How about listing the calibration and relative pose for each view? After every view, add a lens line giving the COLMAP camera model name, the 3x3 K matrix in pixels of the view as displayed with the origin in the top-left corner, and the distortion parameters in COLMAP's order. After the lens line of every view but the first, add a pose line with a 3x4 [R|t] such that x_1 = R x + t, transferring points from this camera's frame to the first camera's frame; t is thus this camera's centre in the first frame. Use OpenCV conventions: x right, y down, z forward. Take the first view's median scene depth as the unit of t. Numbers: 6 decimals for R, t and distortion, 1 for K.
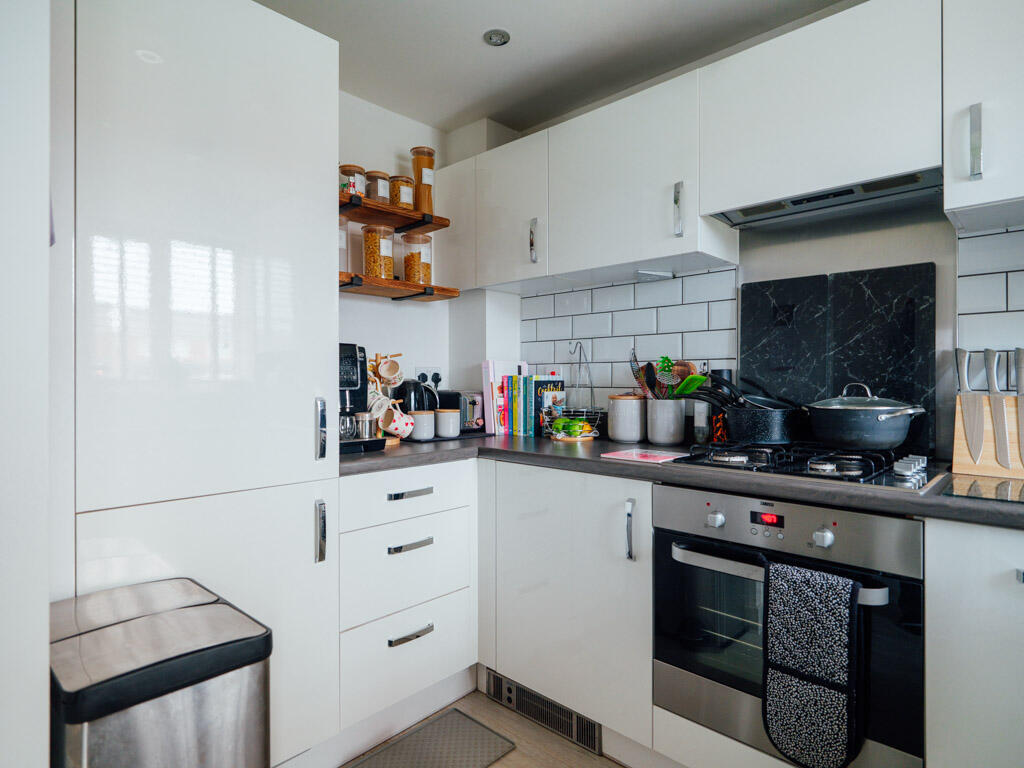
lens RADIAL K [[566.8, 0, 511.5], [0, 566.8, 383.4], [0, 0, 1]] dist [0.011192, -0.005659]
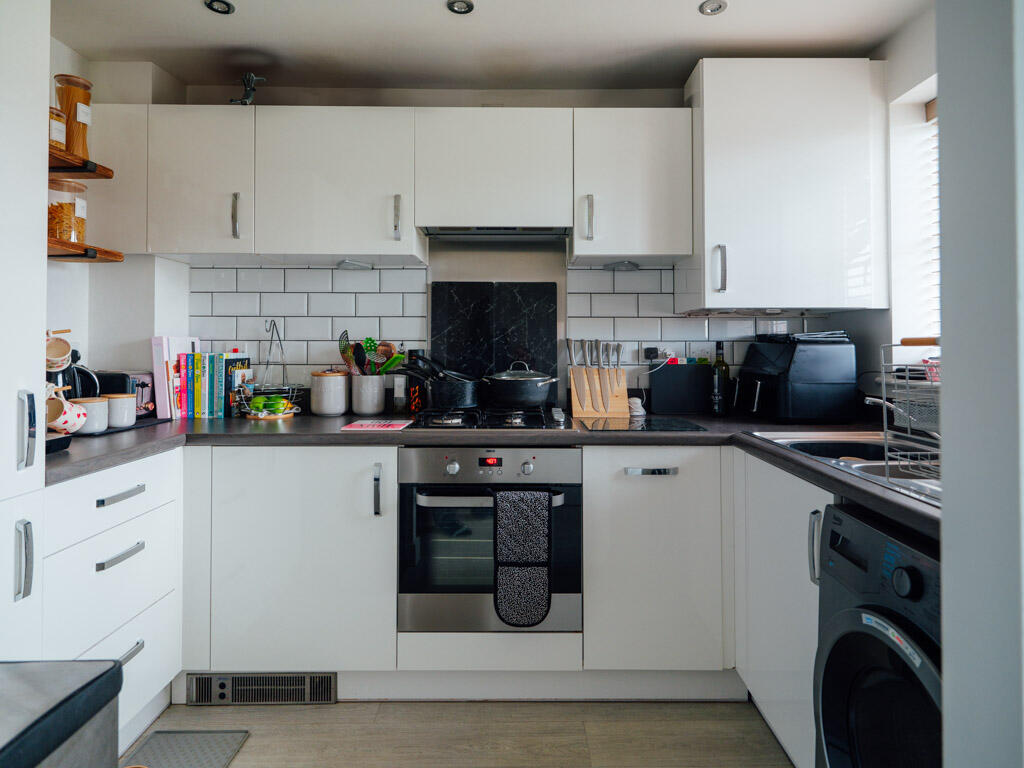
lens RADIAL K [[566.8, 0, 511.8], [0, 566.8, 343.7], [0, 0, 1]] dist [0.011192, -0.005659]
pose [[0.731945, 0.004012, 0.681352, -0.318602], [0.001938, 0.999966, -0.007970, -0.027061], [-0.681361, 0.007154, 0.731912, -0.036837]]
